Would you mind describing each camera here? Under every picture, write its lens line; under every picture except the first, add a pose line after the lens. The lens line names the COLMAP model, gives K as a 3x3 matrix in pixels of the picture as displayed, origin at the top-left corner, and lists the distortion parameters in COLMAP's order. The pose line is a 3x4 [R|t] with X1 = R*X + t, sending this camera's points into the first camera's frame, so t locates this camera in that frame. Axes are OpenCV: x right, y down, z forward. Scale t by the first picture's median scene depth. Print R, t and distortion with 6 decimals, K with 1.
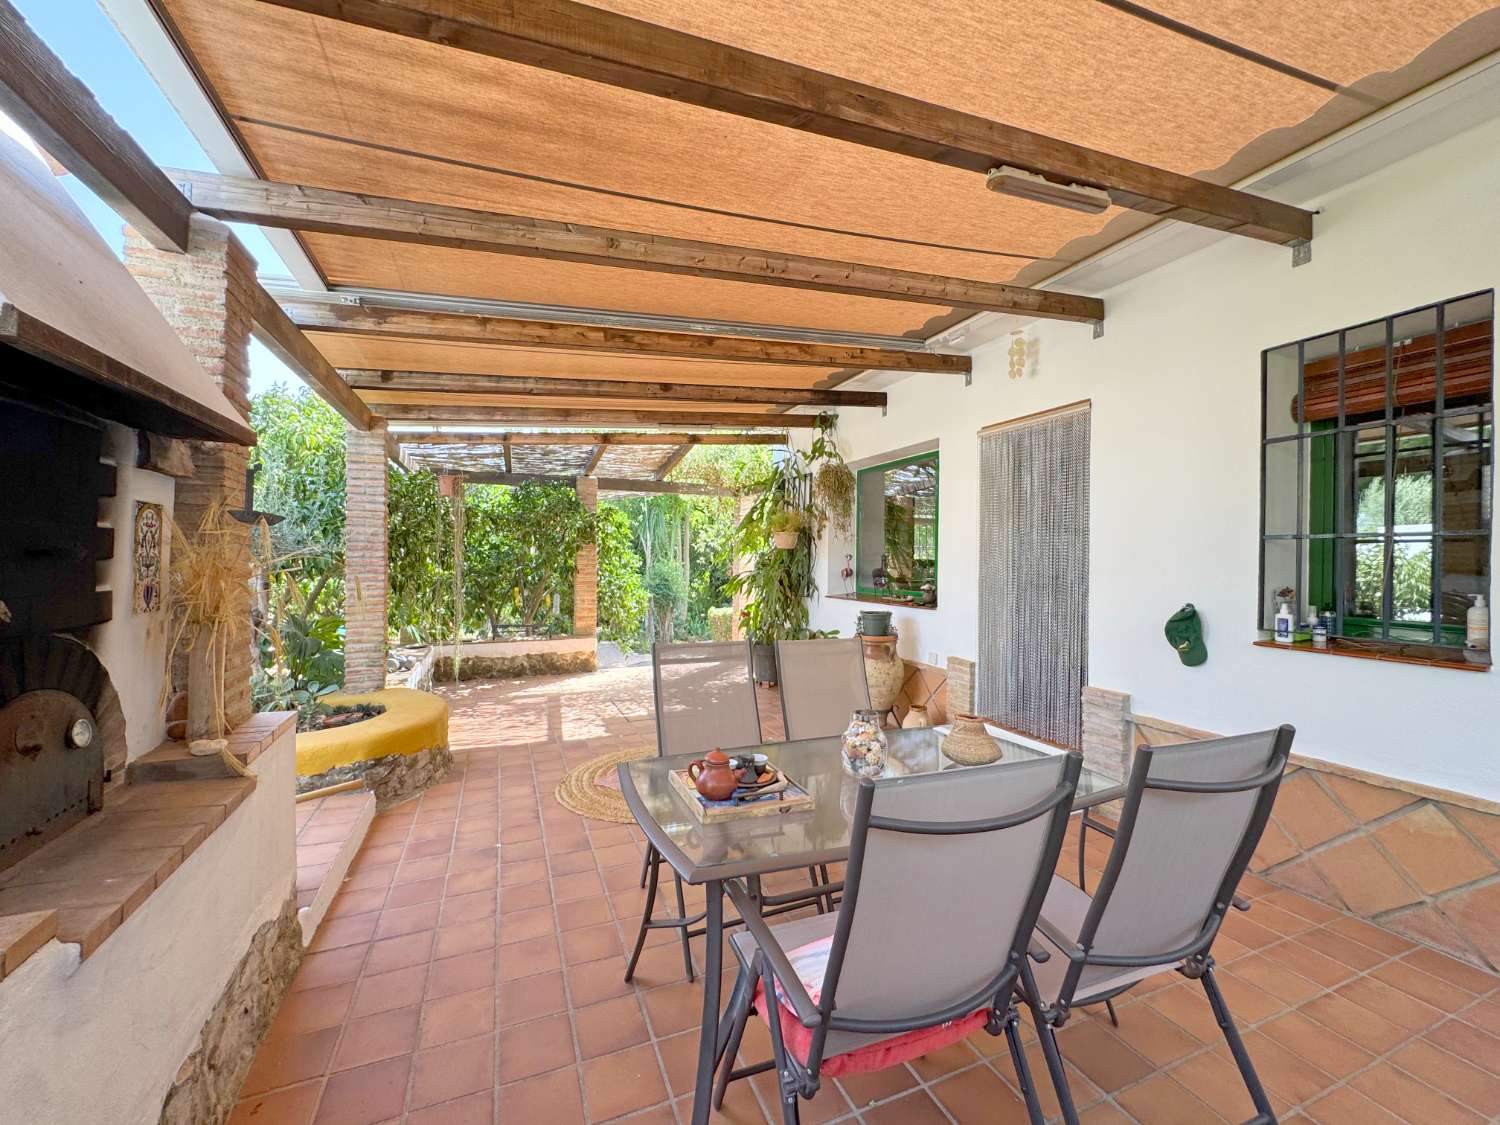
lens RADIAL K [[605.9, 0, 750.7], [0, 605.9, 567.5], [0, 0, 1]] dist [-0.002539, -0.000890]
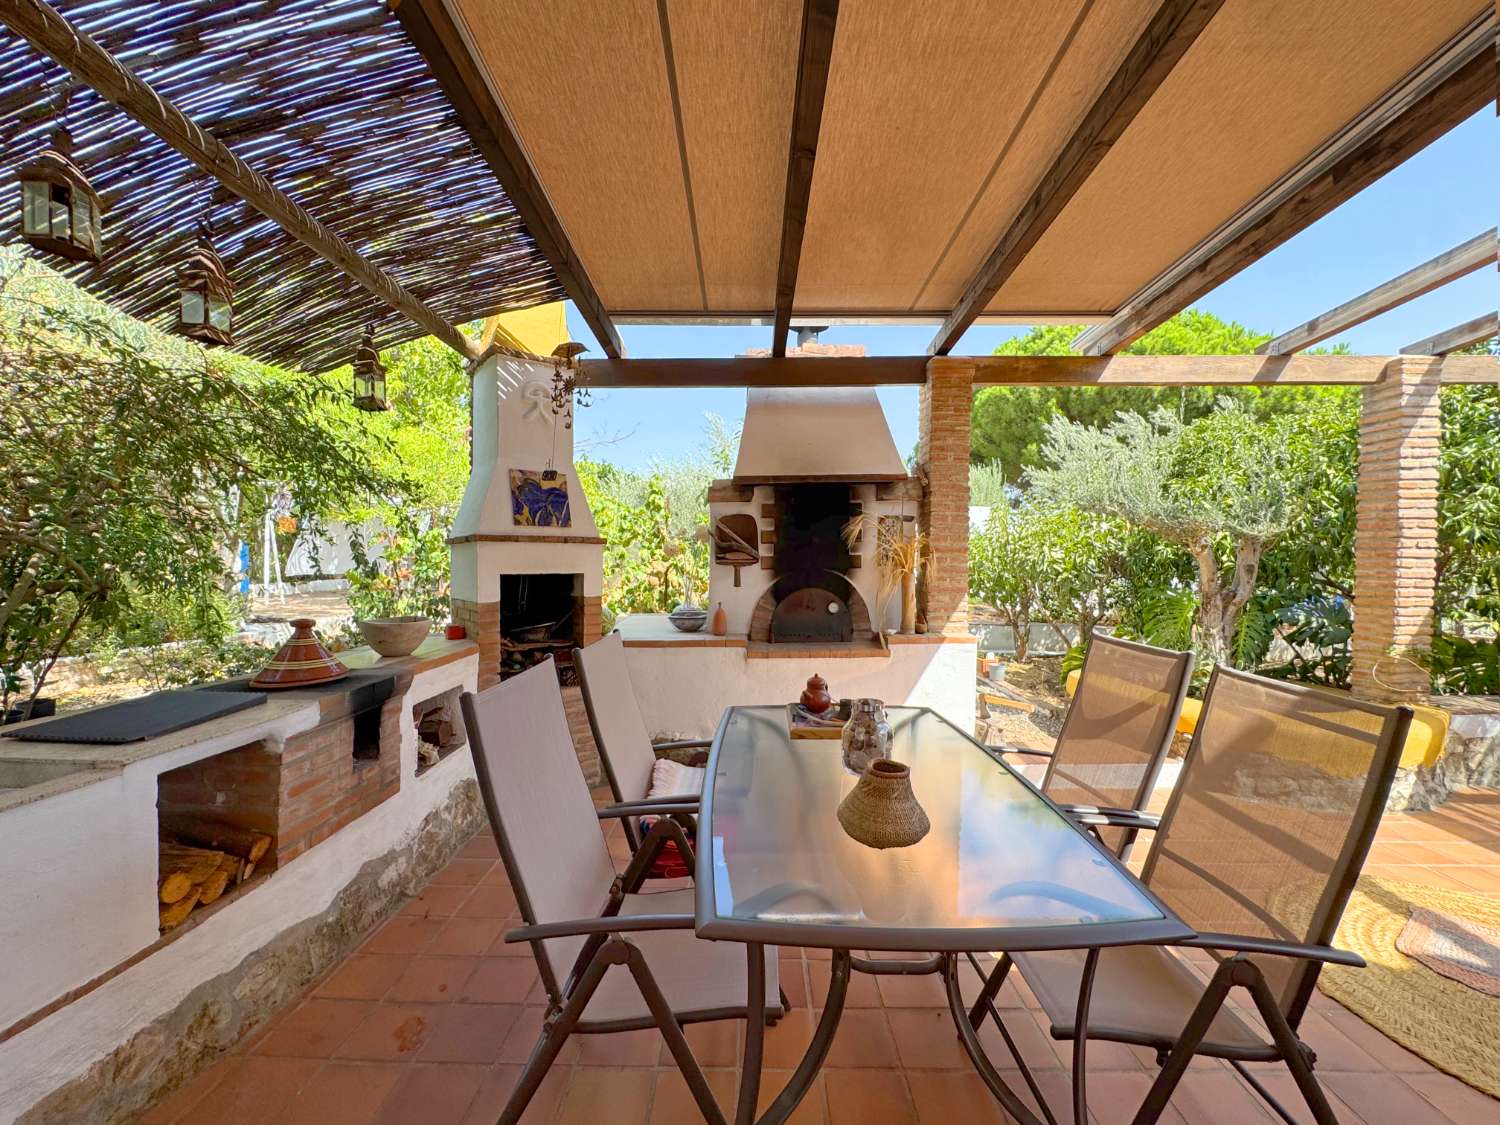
lens RADIAL K [[605.9, 0, 765.4], [0, 605.9, 572.5], [0, 0, 1]] dist [-0.002539, -0.000890]
pose [[-0.368700, 0.019427, -0.929345, 0.411924], [-0.008864, 0.999663, 0.024413, 0.016409], [0.929506, 0.017239, -0.368403, 0.487447]]
